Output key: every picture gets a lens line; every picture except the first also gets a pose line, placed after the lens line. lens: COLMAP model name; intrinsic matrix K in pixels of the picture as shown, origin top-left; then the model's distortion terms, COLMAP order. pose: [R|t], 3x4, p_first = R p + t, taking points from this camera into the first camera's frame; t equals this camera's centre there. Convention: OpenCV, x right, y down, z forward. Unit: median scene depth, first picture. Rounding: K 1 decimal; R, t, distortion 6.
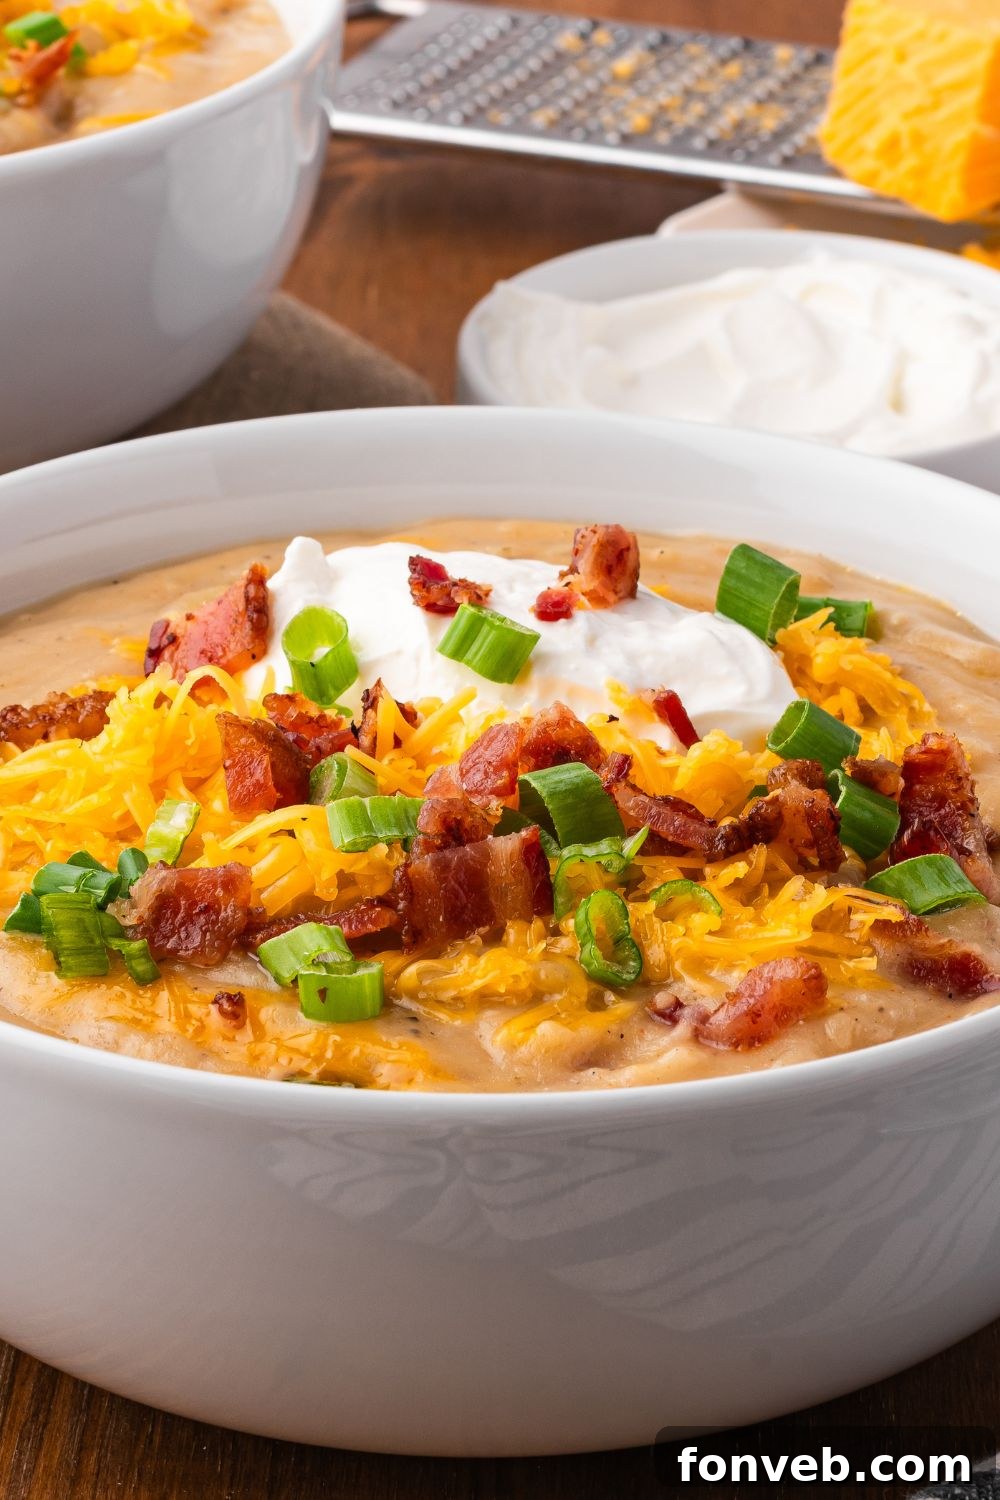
lens RADIAL K [[4934.7, 0, 498.2], [0, 4934.7, 493.3], [0, 0, 1]] dist [0.125774, -0.548928]
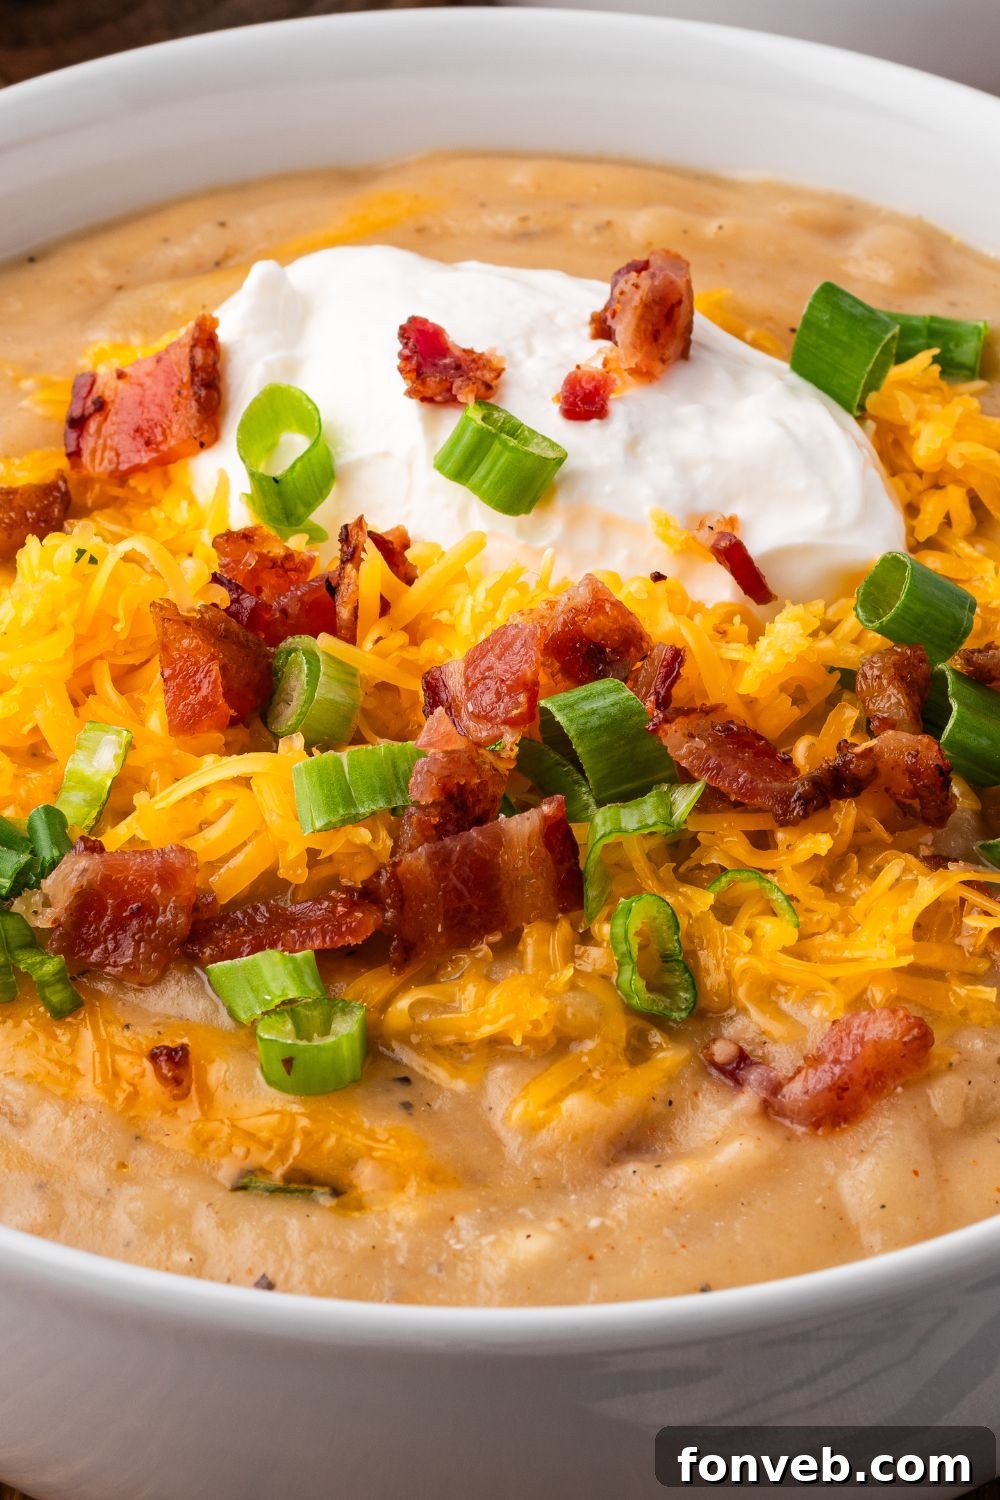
lens RADIAL K [[4934.7, 0, 498.2], [0, 4934.7, 493.3], [0, 0, 1]] dist [0.125774, -0.548928]
pose [[0.999996, 0.002268, -0.001423, -0.001322], [-0.001778, 0.959874, 0.280425, -0.195420], [0.002002, -0.280421, 0.959875, 0.263067]]
